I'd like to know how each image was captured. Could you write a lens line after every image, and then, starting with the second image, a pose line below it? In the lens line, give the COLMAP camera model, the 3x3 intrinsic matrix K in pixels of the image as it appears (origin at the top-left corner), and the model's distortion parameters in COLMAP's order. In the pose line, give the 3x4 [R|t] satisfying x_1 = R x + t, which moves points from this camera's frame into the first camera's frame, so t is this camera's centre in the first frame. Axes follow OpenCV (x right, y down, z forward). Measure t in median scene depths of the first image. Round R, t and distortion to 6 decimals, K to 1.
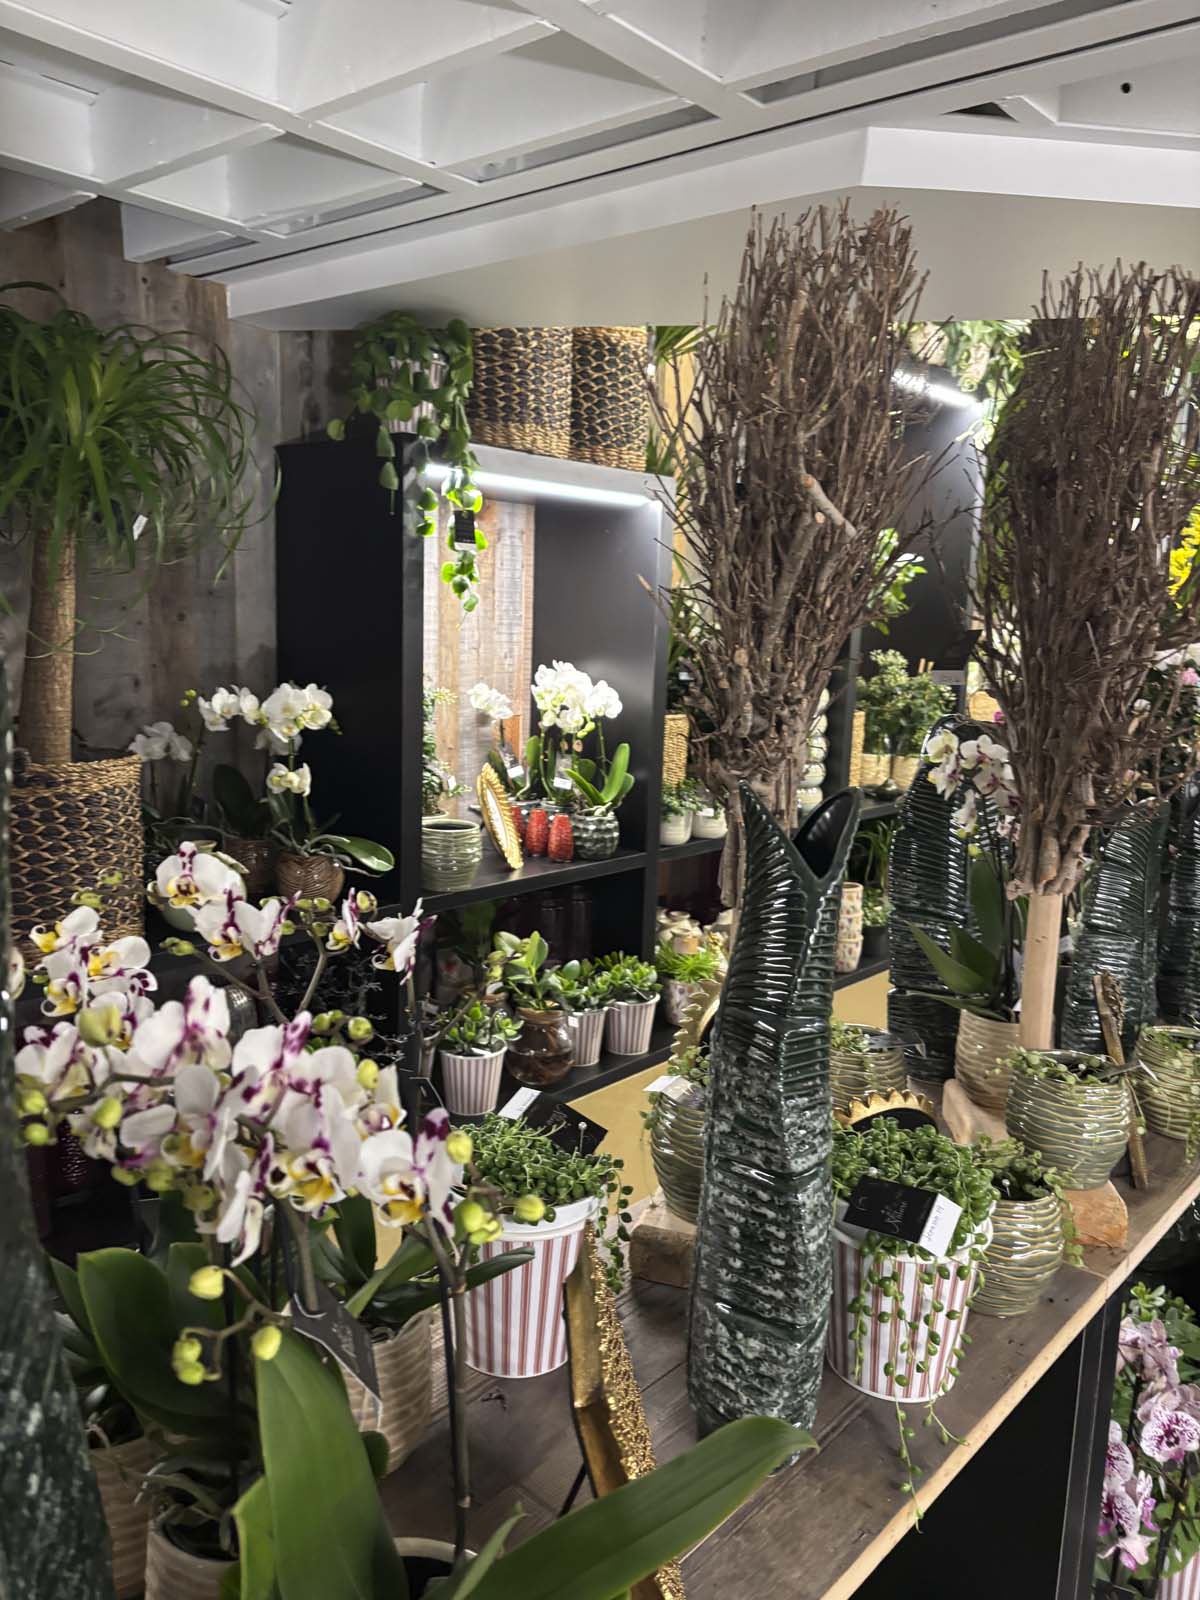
lens RADIAL K [[1207.4, 0, 615.7], [0, 1207.4, 798.9], [0, 0, 1]] dist [0.035501, -0.011655]
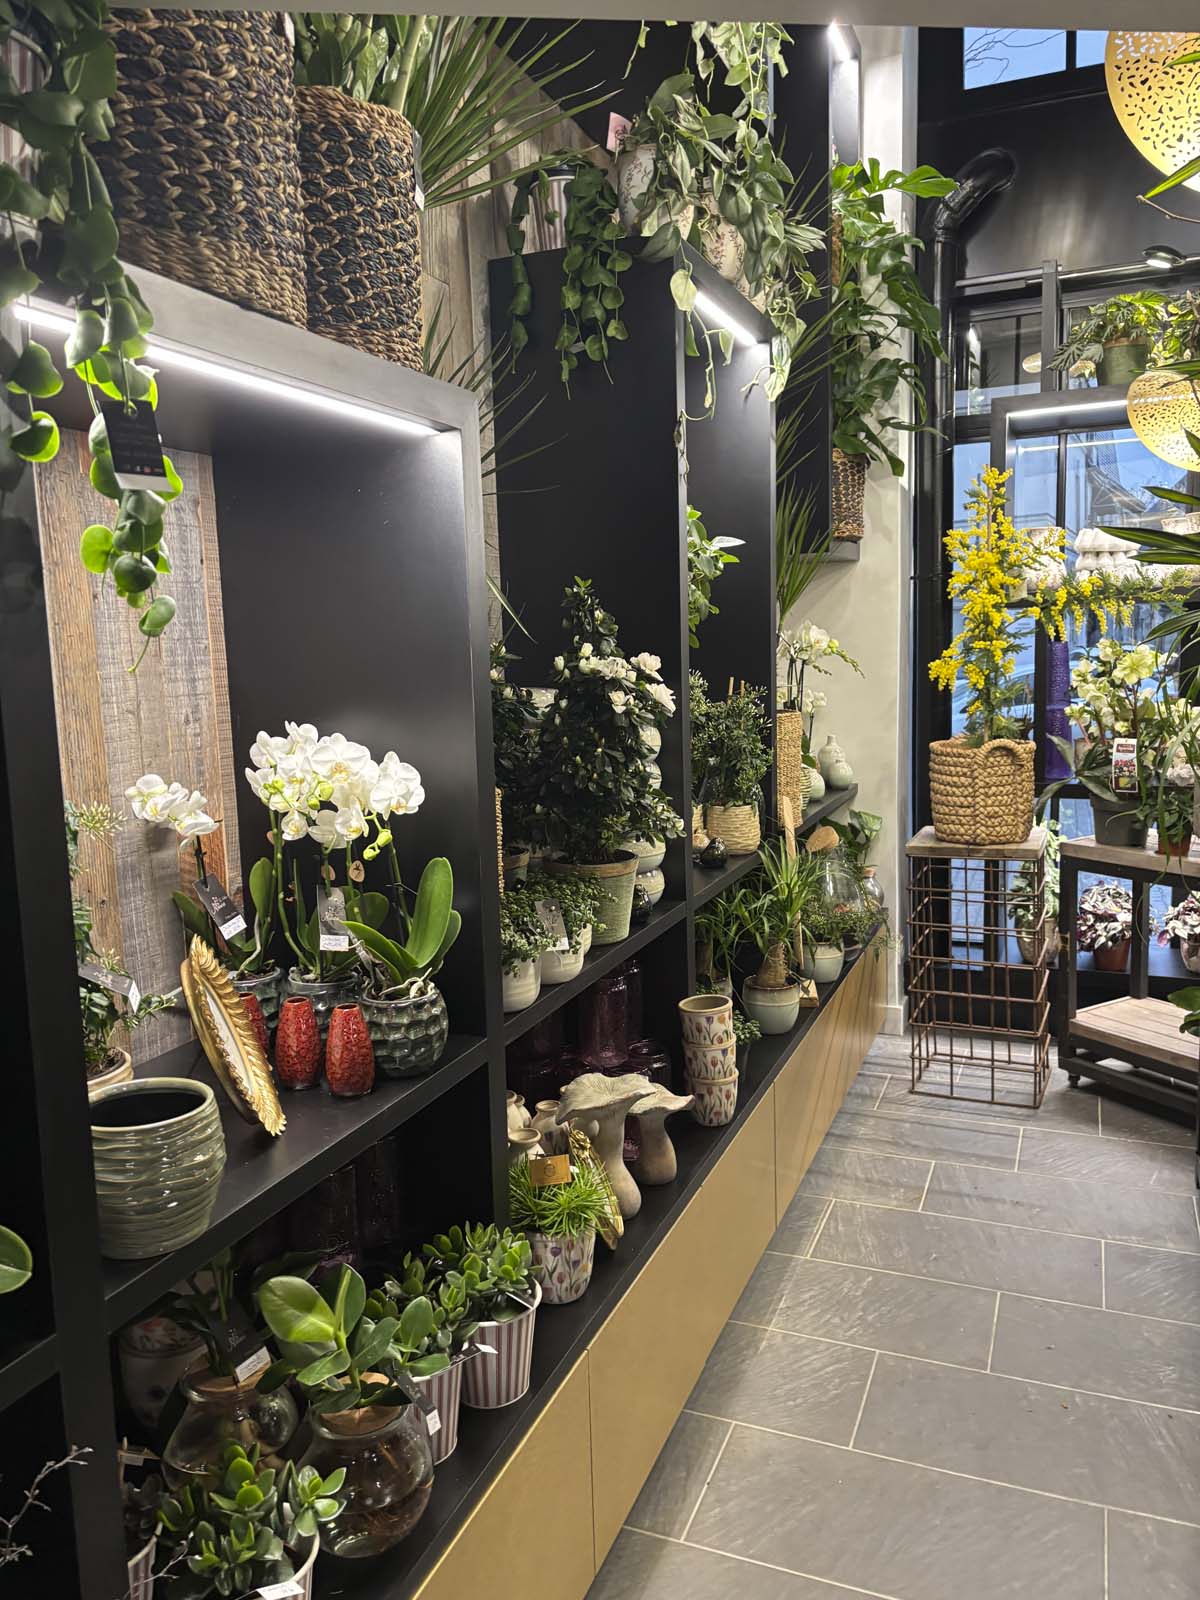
lens RADIAL K [[1207.4, 0, 615.7], [0, 1207.4, 798.9], [0, 0, 1]] dist [0.035501, -0.011655]
pose [[0.945687, -0.099688, 0.309416, -0.089294], [0.106277, 0.994327, -0.004465, -0.063885], [-0.307216, 0.037107, 0.950916, 0.444006]]
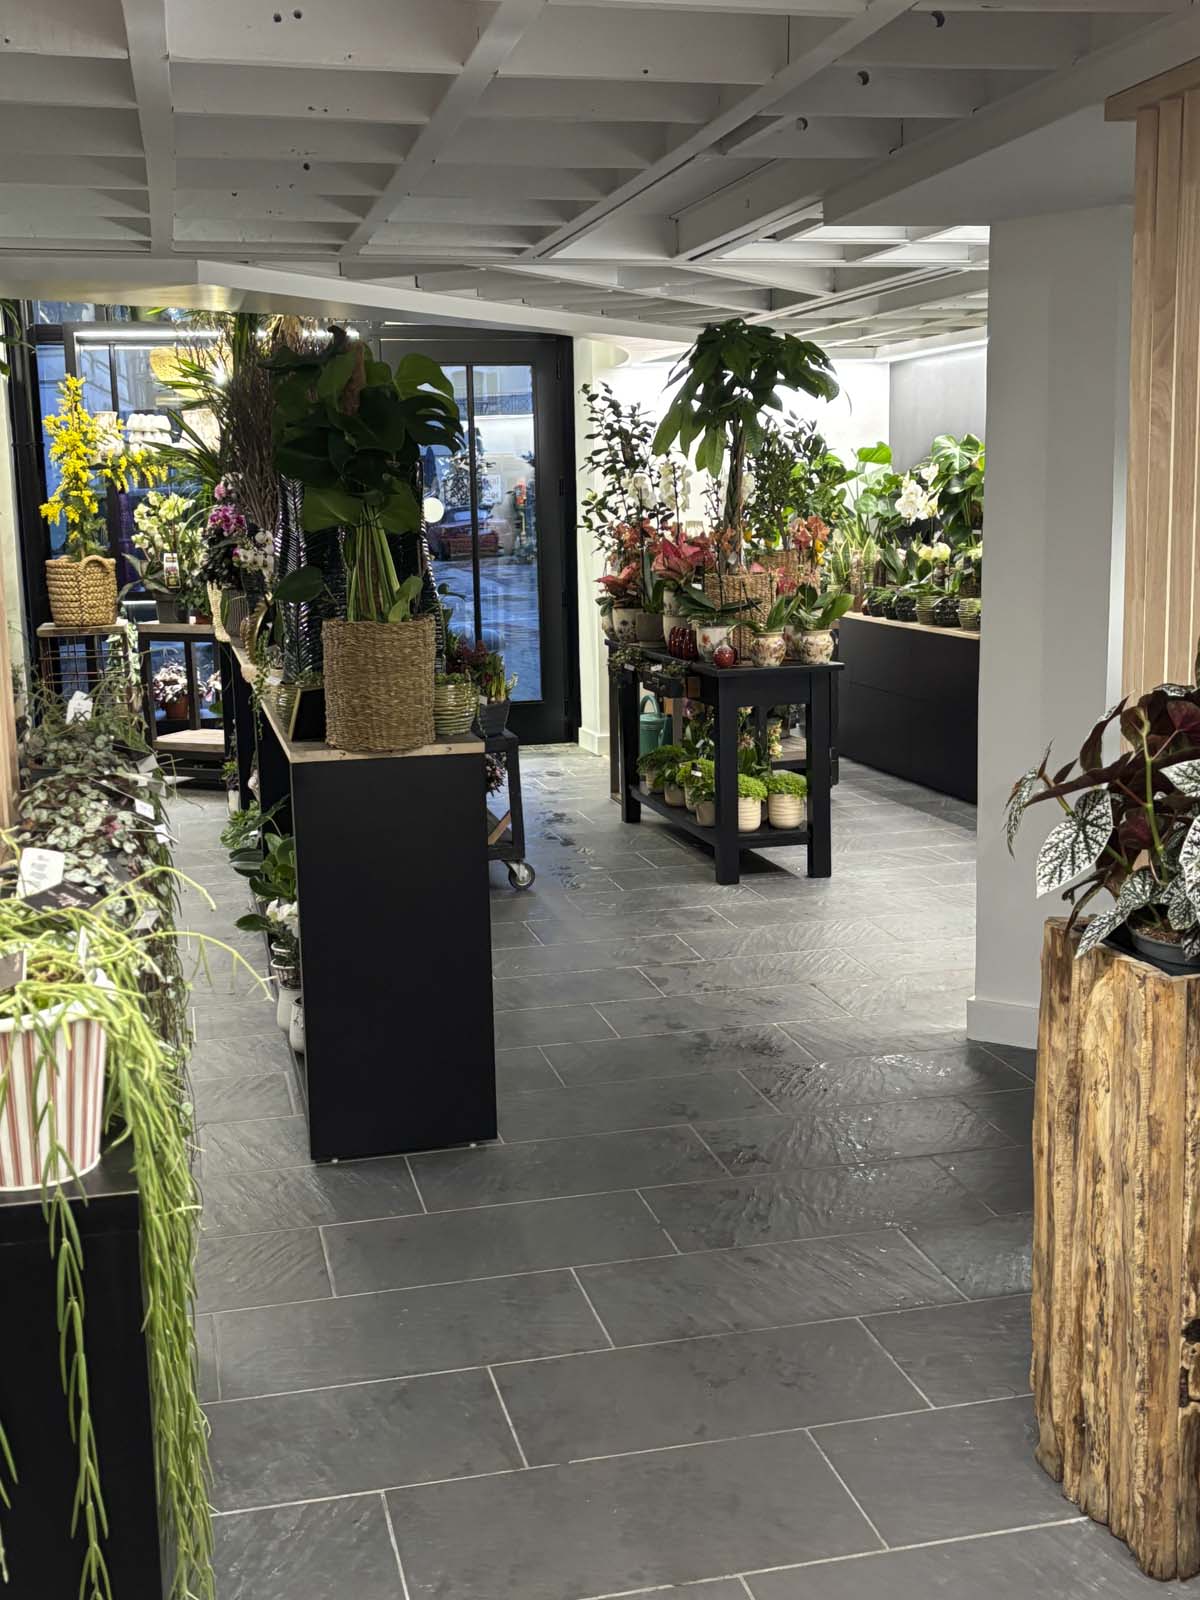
lens RADIAL K [[1760.4, 0, 600.0], [0, 1760.4, 800.0], [0, 0, 1]] dist [0.015118, -0.005171]
pose [[0.586195, -0.184967, 0.788773, -1.231366], [0.163923, 0.980531, 0.108111, 0.140227], [-0.793413, 0.065924, 0.605103, -0.918947]]
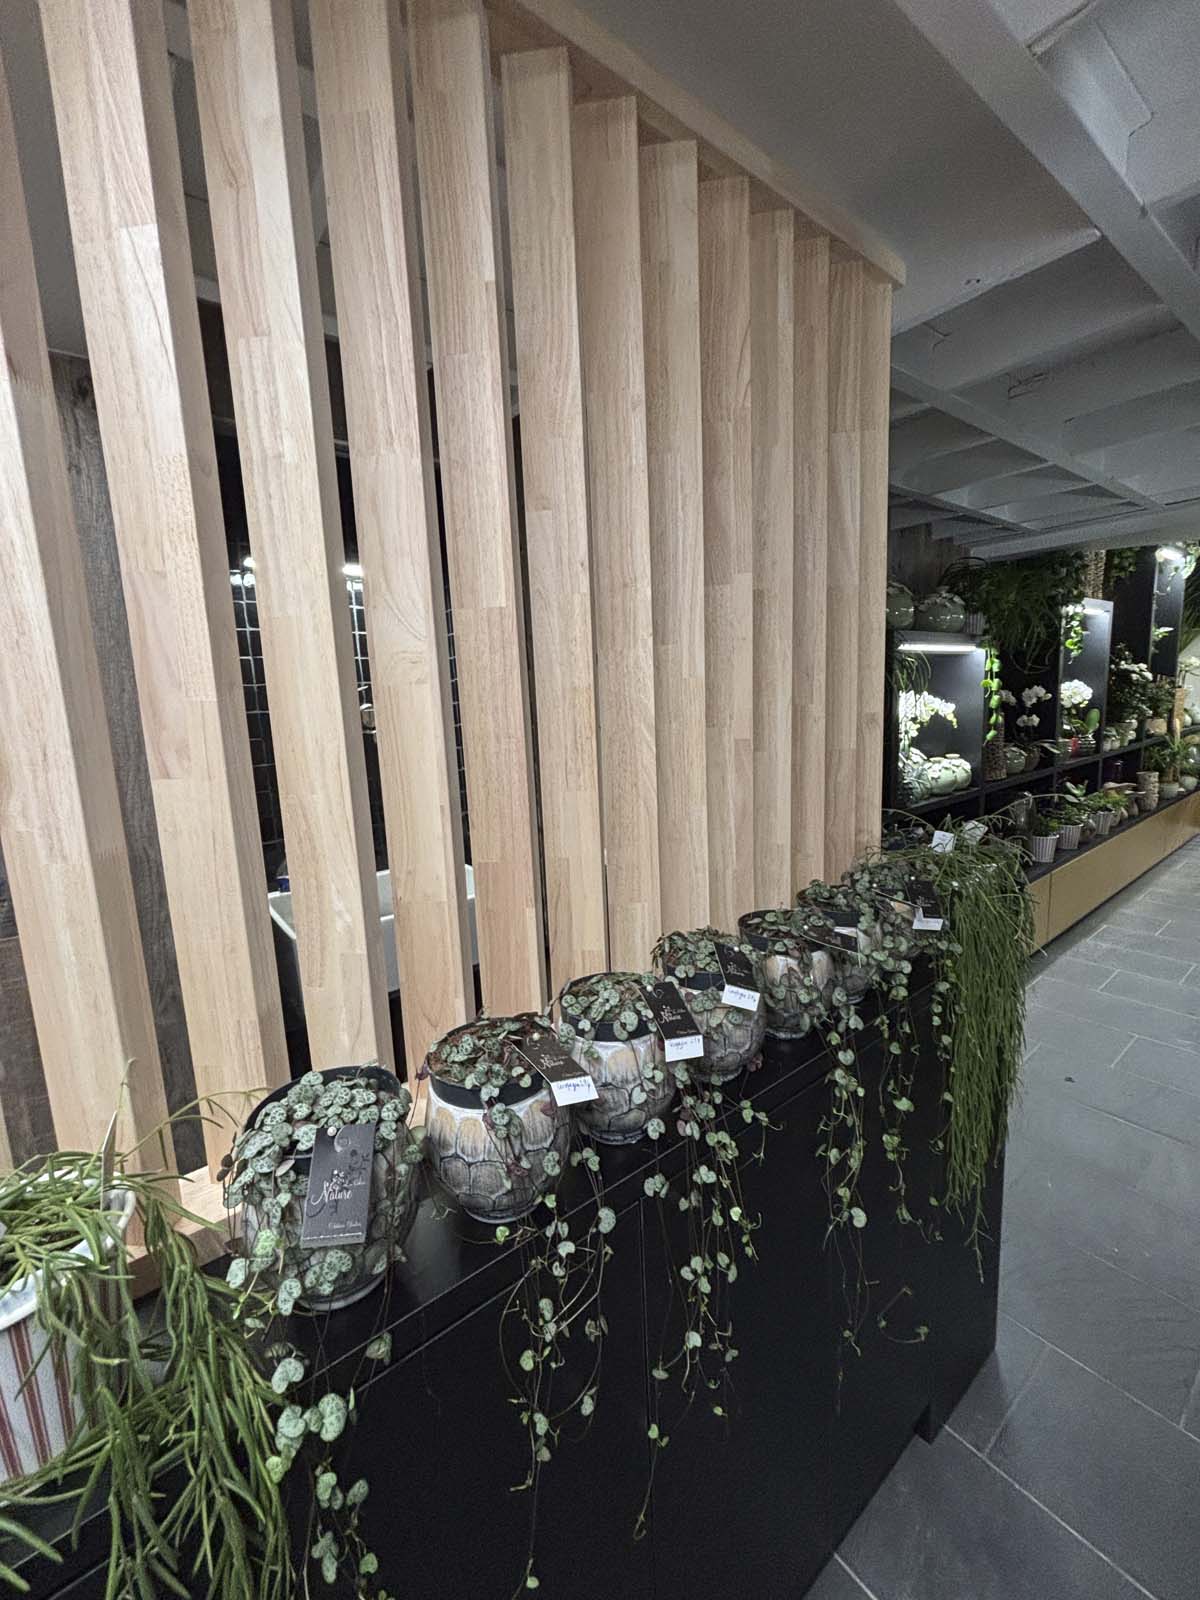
lens RADIAL K [[648.0, 0, 605.7], [0, 648.0, 803.6], [0, 0, 1]] dist [0.001753, 0.000554]
pose [[0.977081, -0.048412, -0.207291, -0.755923], [0.048859, 0.998801, -0.002964, 0.112857], [0.207186, -0.007232, 0.978275, -0.577392]]
